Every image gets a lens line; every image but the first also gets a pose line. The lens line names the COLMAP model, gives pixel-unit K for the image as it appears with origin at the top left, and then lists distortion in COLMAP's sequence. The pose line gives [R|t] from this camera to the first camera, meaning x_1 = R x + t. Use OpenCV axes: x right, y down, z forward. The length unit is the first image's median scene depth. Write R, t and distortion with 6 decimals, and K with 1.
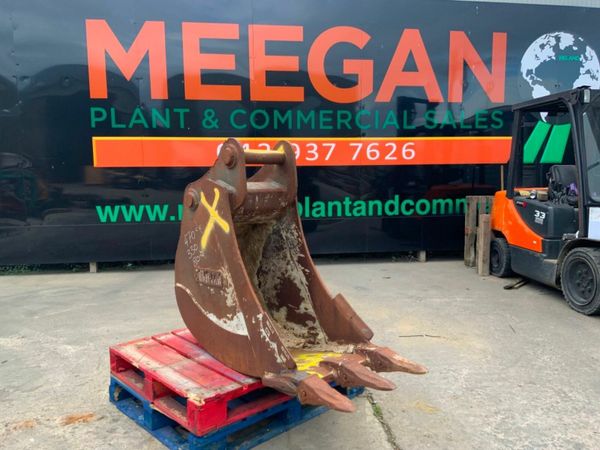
lens RADIAL K [[500.7, 0, 300.8], [0, 500.7, 224.0], [0, 0, 1]] dist [0.073421, -0.139387]
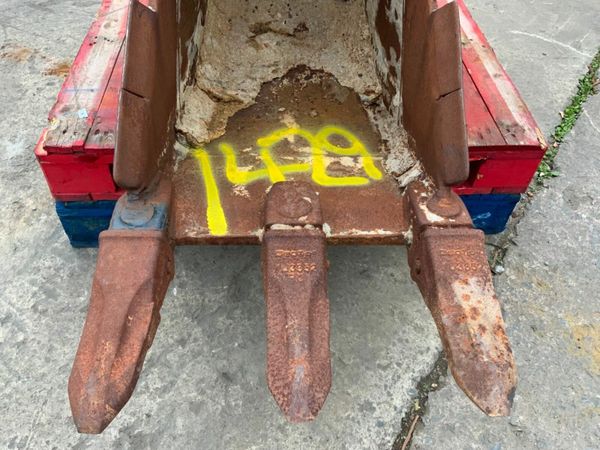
lens RADIAL K [[500.7, 0, 298.6], [0, 500.7, 224.4], [0, 0, 1]] dist [0.073421, -0.139387]
pose [[0.767394, 0.490962, -0.412386, 0.188124], [-0.105856, 0.731359, 0.673728, 0.040596], [0.632377, -0.473361, 0.613211, 0.668479]]
